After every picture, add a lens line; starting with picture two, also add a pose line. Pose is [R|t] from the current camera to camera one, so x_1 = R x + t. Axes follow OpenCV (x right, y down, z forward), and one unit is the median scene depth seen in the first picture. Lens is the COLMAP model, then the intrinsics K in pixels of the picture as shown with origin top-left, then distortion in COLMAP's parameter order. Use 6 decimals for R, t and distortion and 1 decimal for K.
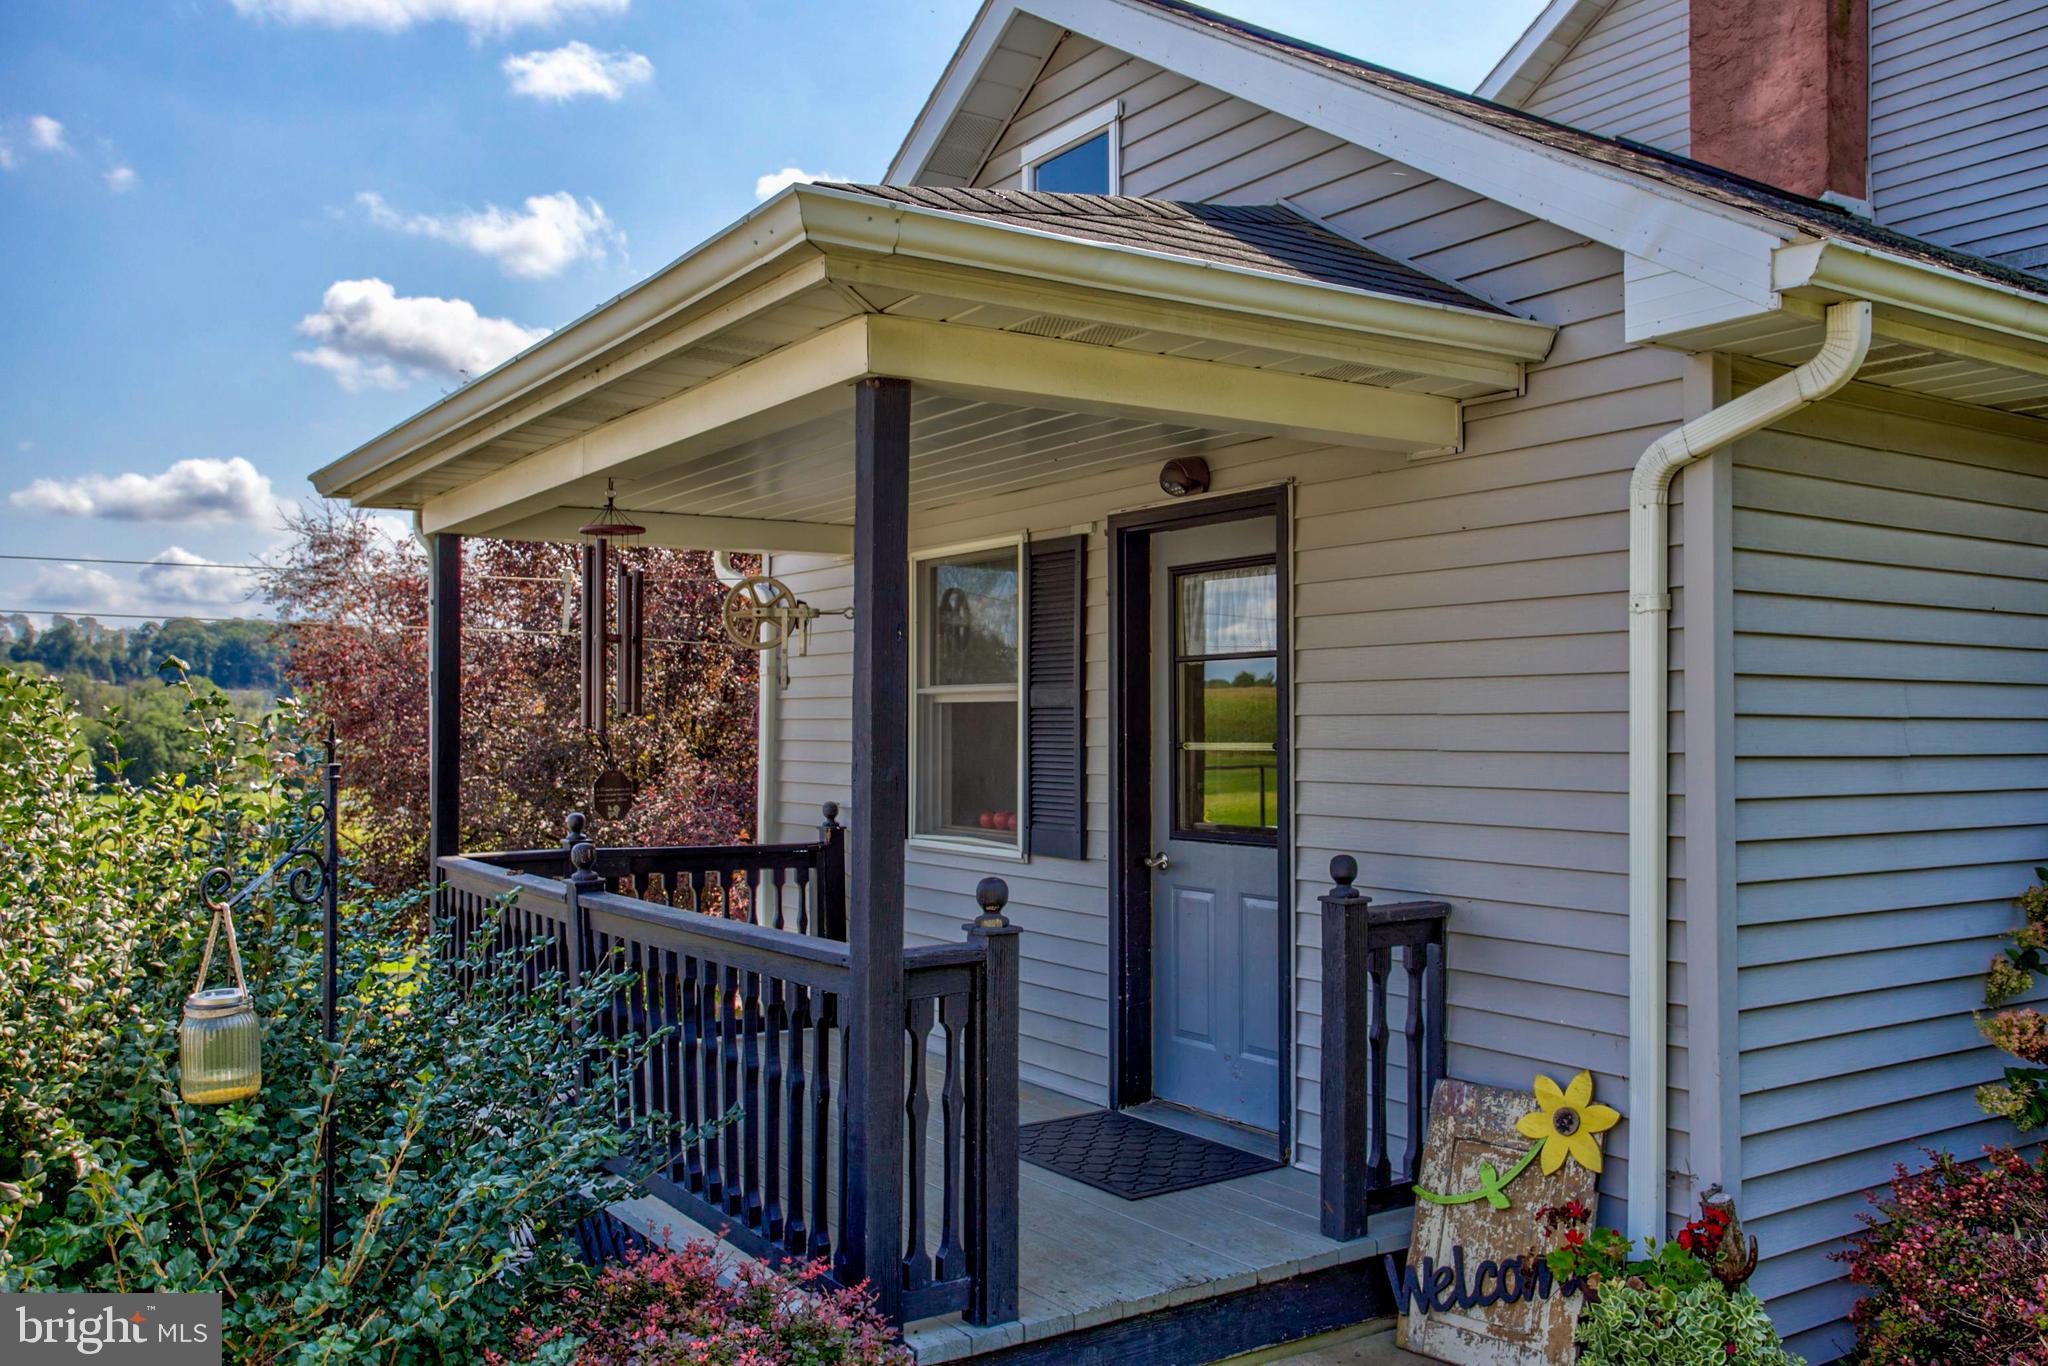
lens RADIAL K [[1704.3, 0, 1024.2], [0, 1704.3, 690.0], [0, 0, 1]] dist [-0.001680, -0.000921]
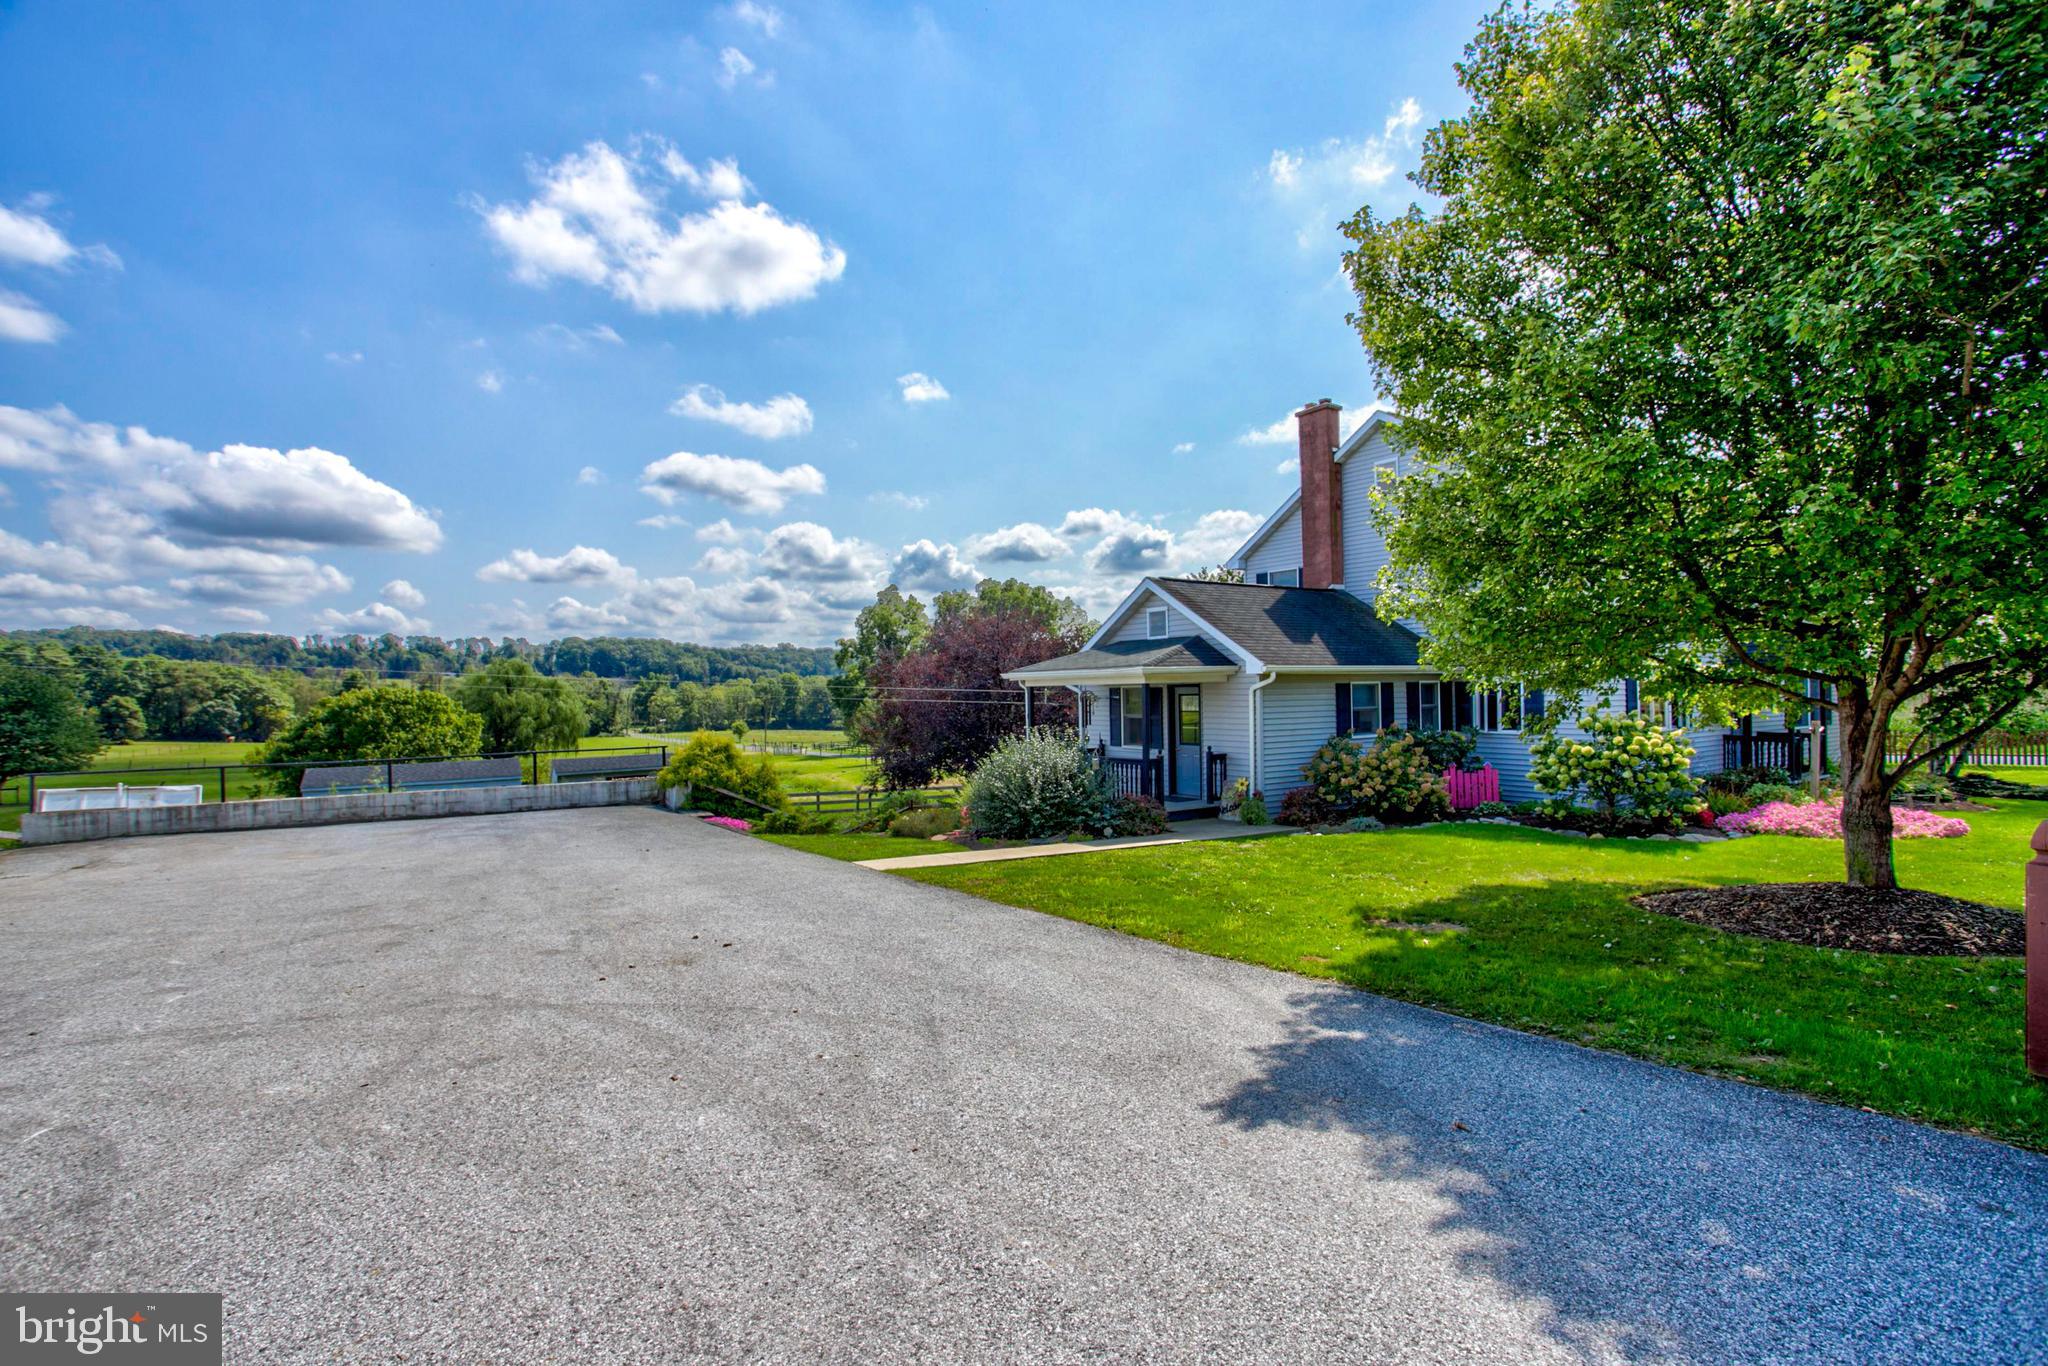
lens RADIAL K [[970.4, 0, 1028.8], [0, 970.4, 685.4], [0, 0, 1]] dist [-0.013163, 0.001464]
pose [[0.999666, -0.010145, -0.023766, -0.408210], [0.010408, 0.999886, 0.010972, -0.179601], [0.023652, -0.011215, 0.999657, -2.690725]]
